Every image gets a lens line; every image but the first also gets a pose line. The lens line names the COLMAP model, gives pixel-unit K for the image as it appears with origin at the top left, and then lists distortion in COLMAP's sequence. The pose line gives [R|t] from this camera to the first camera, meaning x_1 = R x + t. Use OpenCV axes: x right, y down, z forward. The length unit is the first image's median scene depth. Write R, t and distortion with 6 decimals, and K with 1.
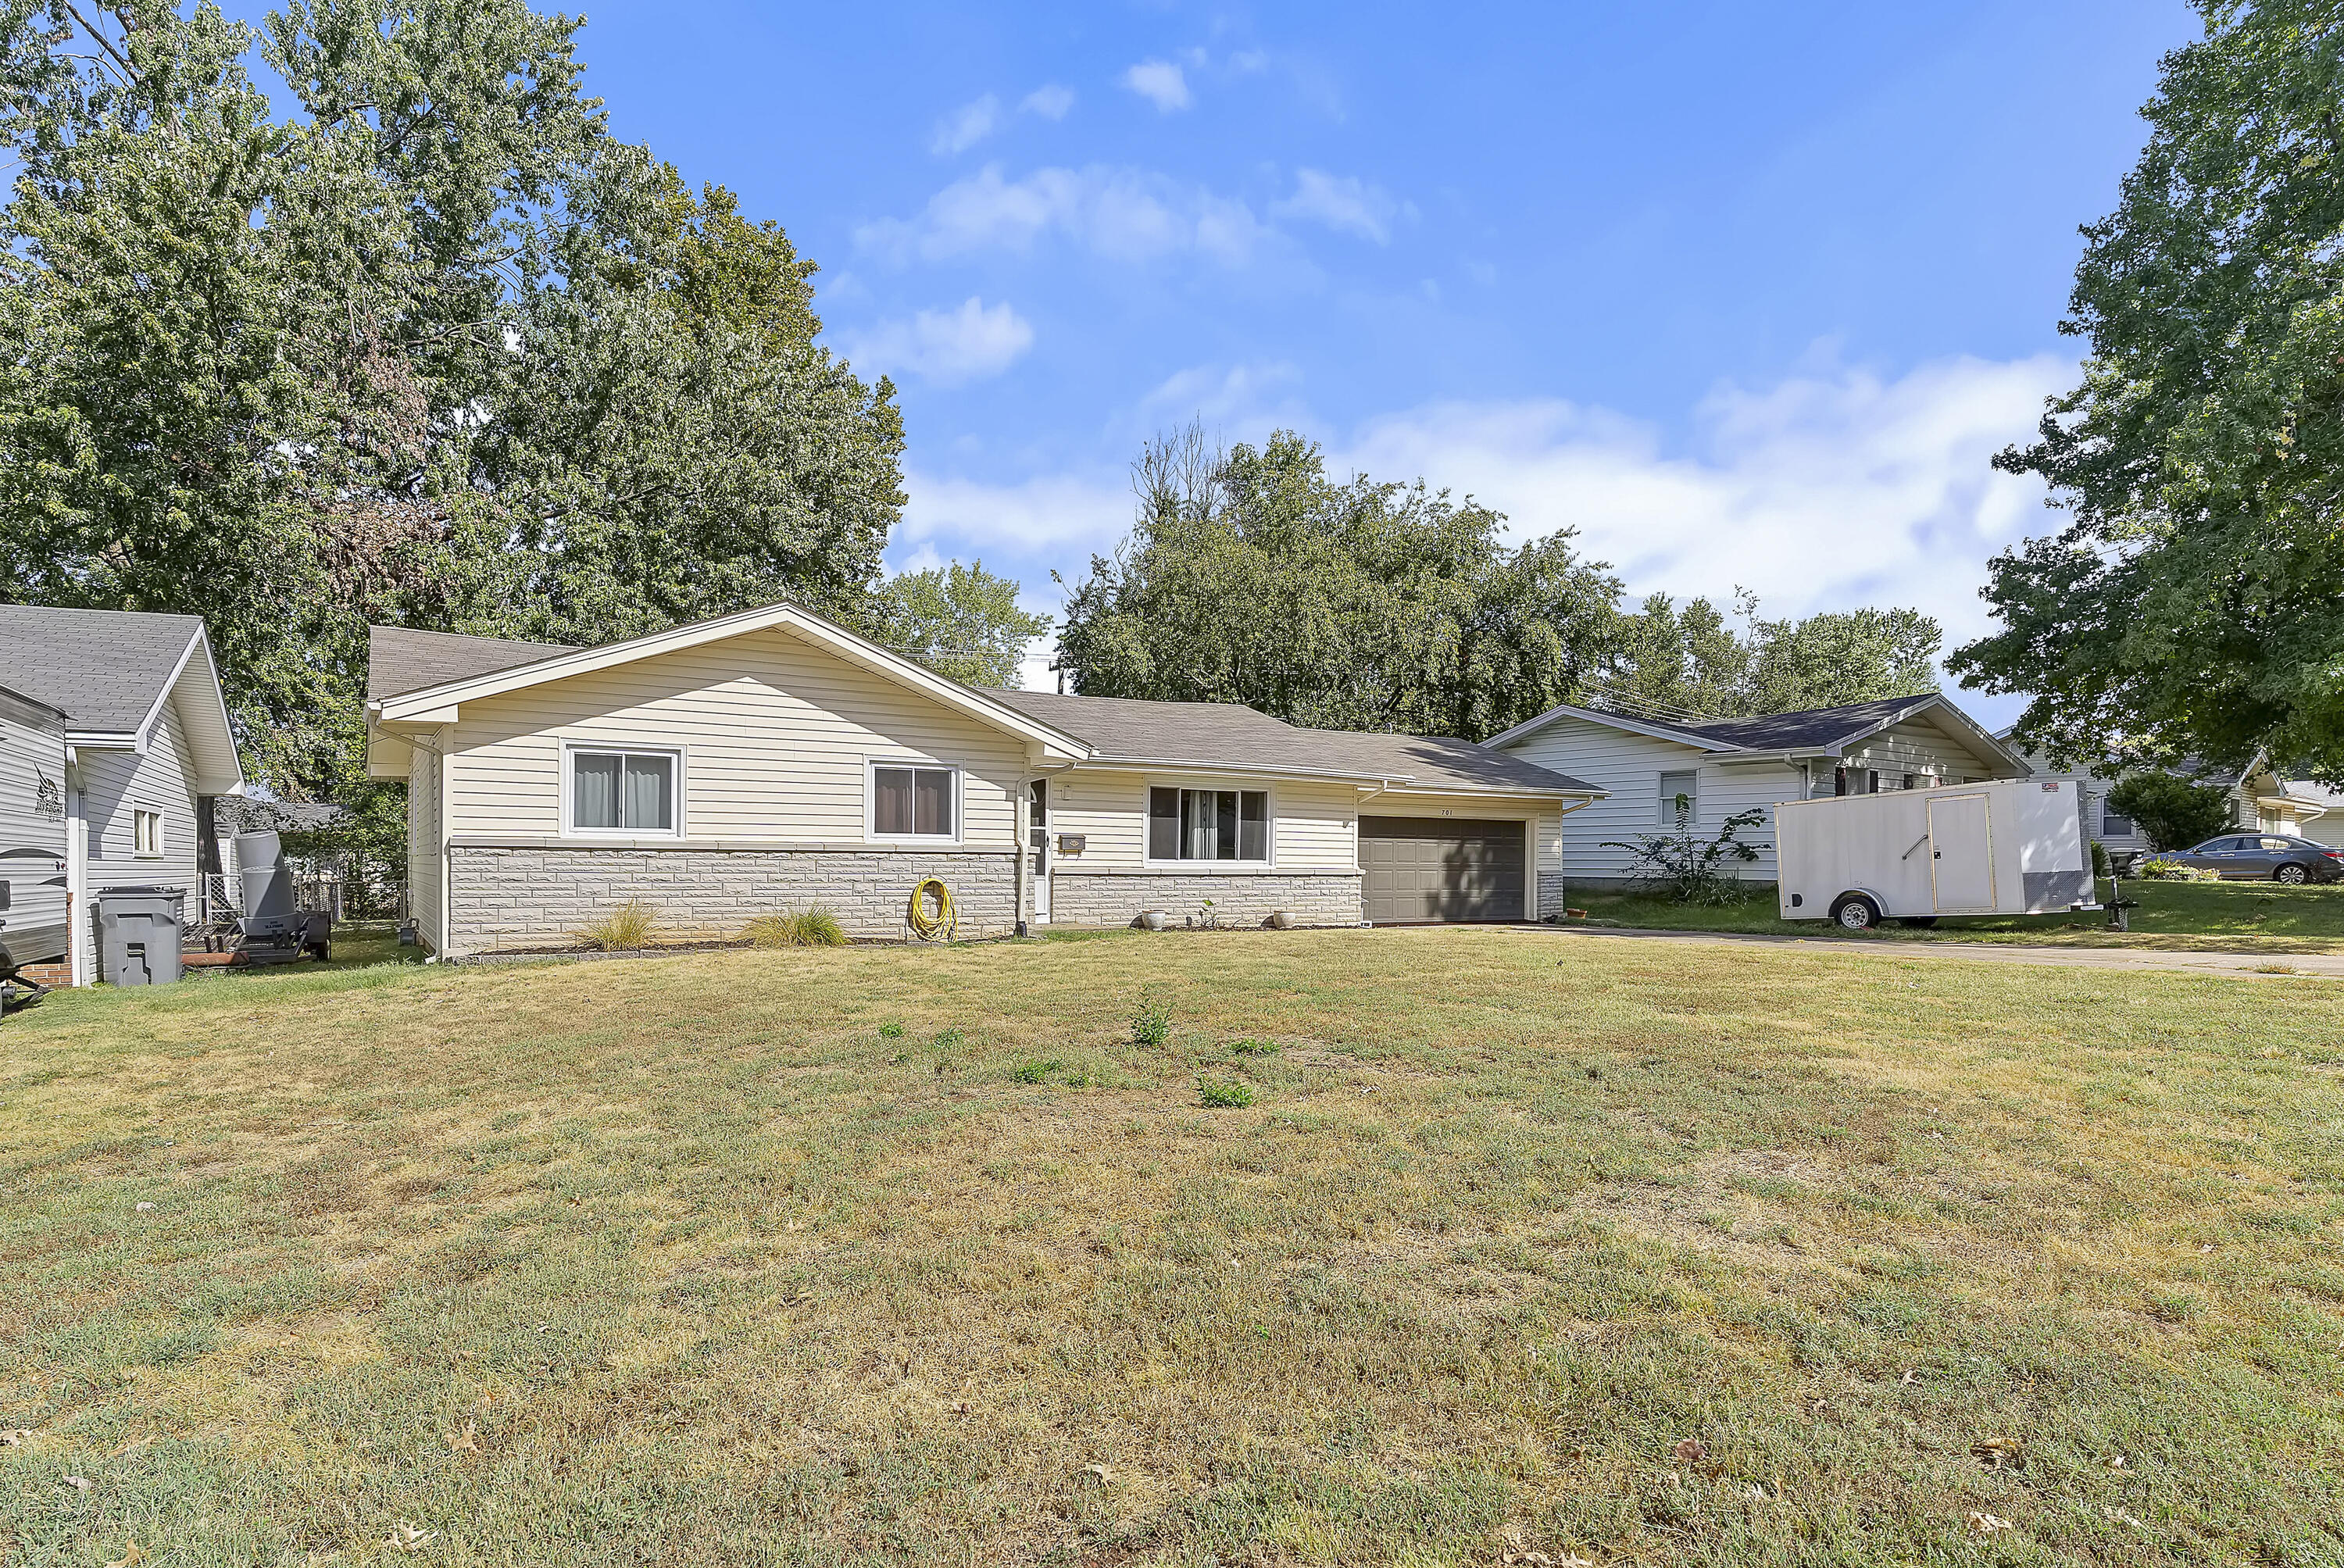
lens RADIAL K [[1149.3, 0, 1172.0], [0, 1149.3, 784.0], [0, 0, 1]] dist [0.002715, 0.000411]
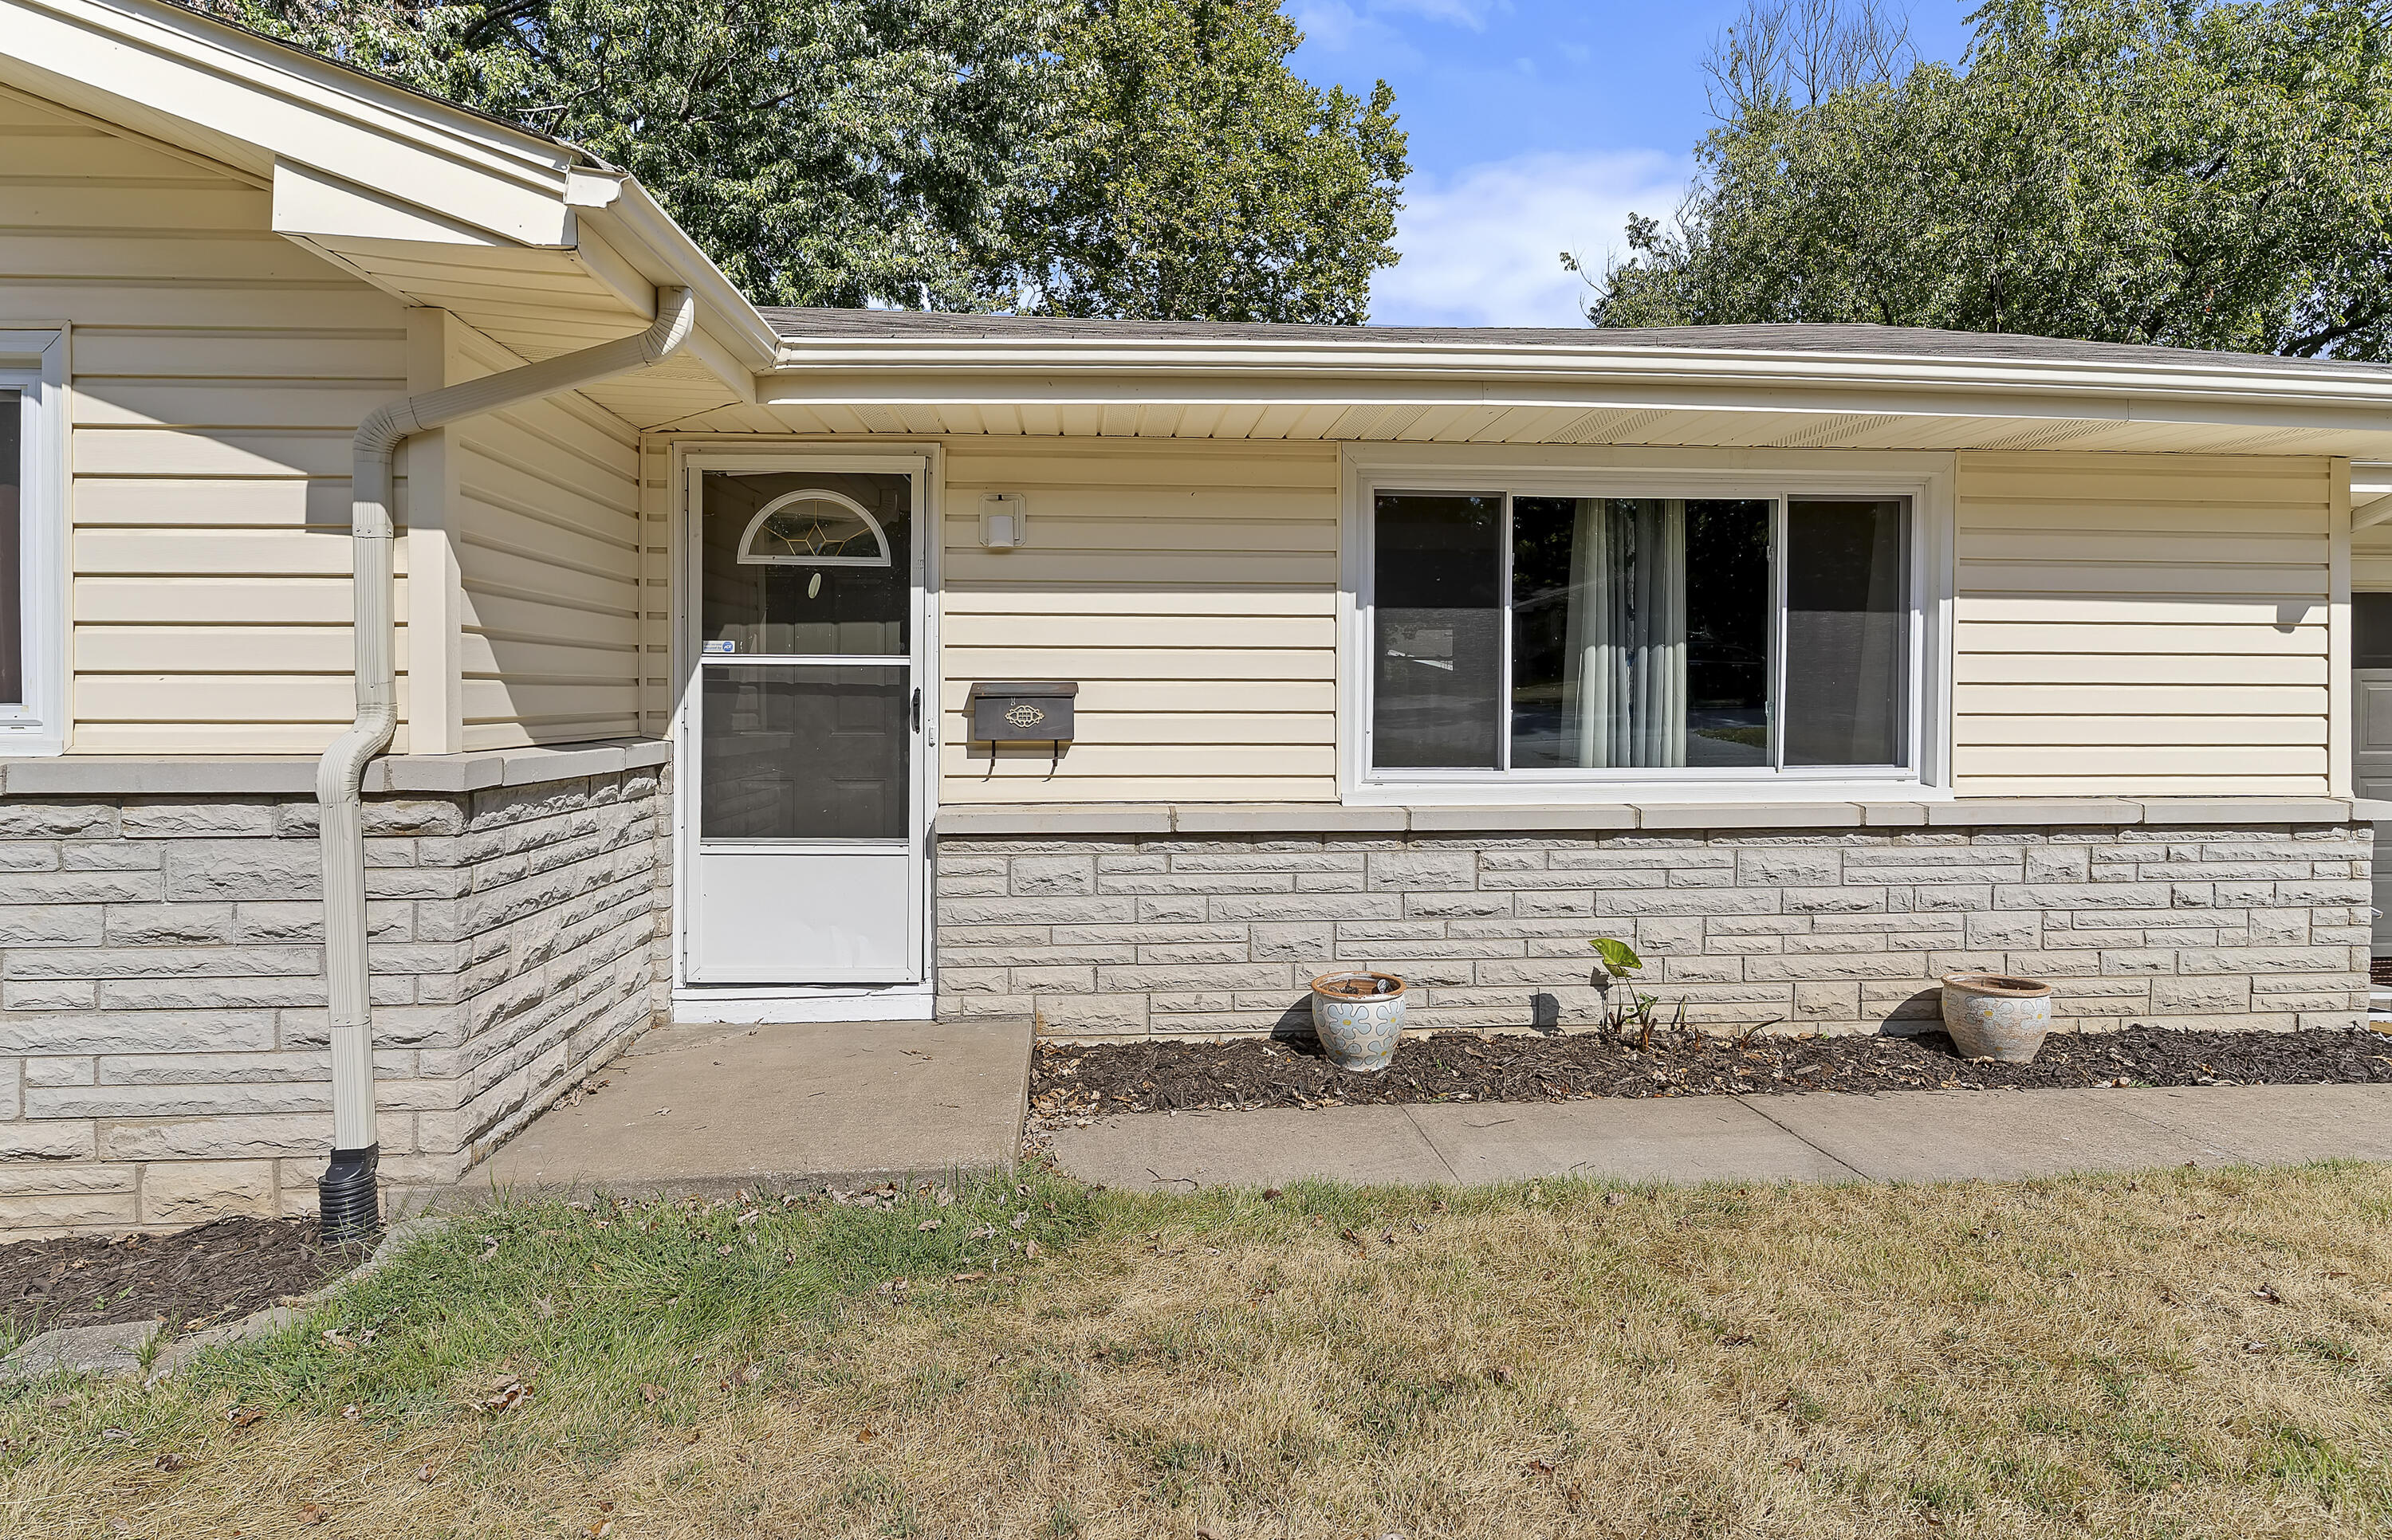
lens RADIAL K [[1222.7, 0, 1190.3], [0, 1222.7, 683.5], [0, 0, 1]] dist [-0.003701, -0.000121]
pose [[0.879191, -0.015253, -0.476226, 0.073365], [0.039675, 0.998360, 0.041271, 0.031484], [0.474815, -0.055180, 0.878354, 0.709282]]
